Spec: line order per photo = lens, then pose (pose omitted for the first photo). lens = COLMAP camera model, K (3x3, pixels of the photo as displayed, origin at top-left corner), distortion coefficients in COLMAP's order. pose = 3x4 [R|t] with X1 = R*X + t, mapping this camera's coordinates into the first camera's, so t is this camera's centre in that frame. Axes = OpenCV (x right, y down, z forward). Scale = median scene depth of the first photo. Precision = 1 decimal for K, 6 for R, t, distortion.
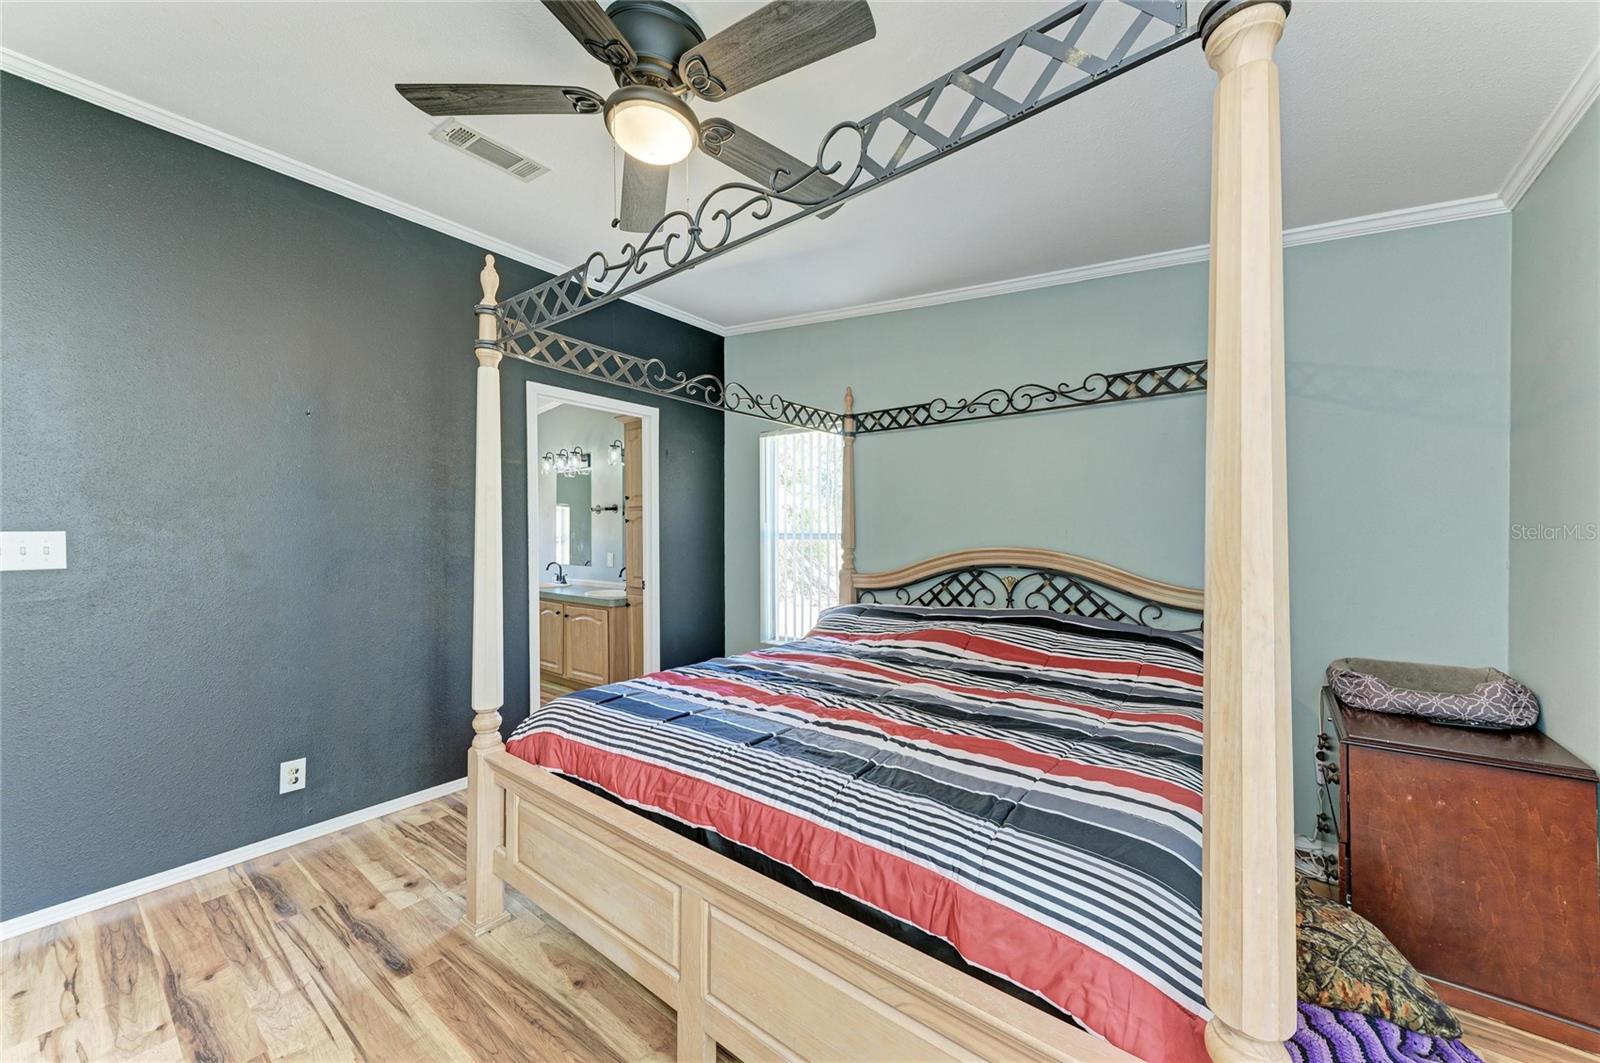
lens RADIAL K [[570.4, 0, 796.5], [0, 570.4, 531.8], [0, 0, 1]] dist [-0.000348, -0.000155]
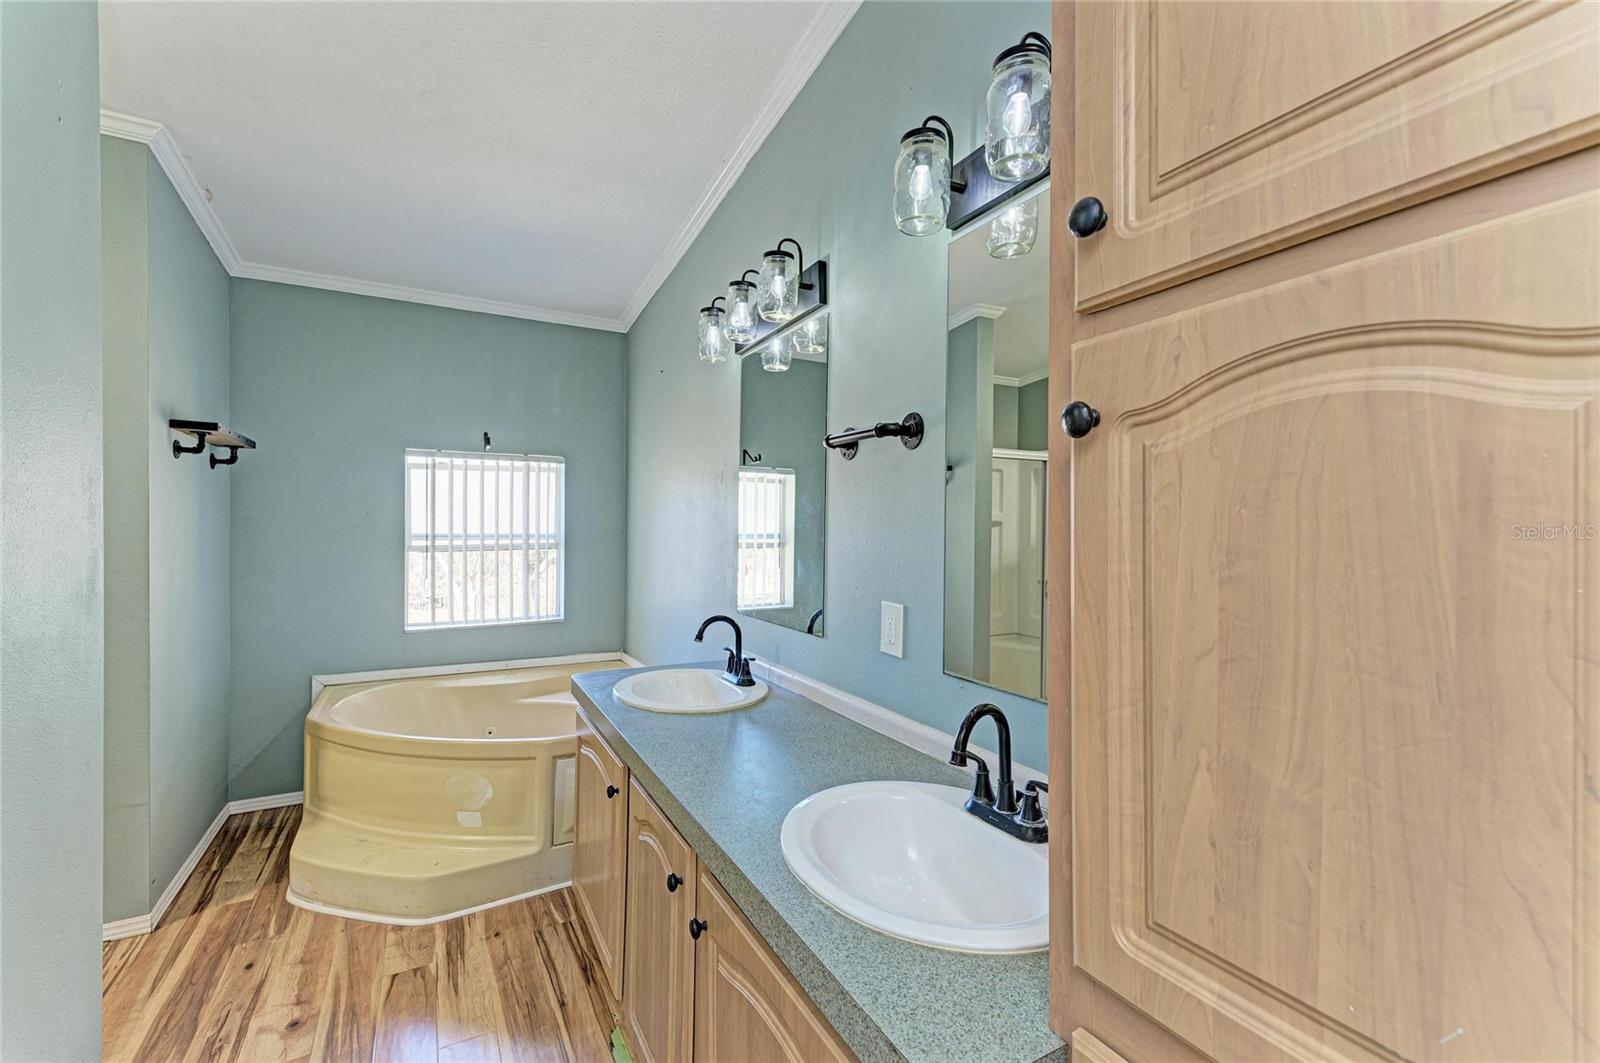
lens RADIAL K [[662.0, 0, 799.2], [0, 662.0, 528.4], [0, 0, 1]] dist [0.001791, 0.000056]
pose [[0.915877, 0.003900, -0.401440, -0.232663], [-0.003068, 0.999992, 0.002716, 0.002112], [0.401447, -0.001255, 0.915881, 0.671083]]
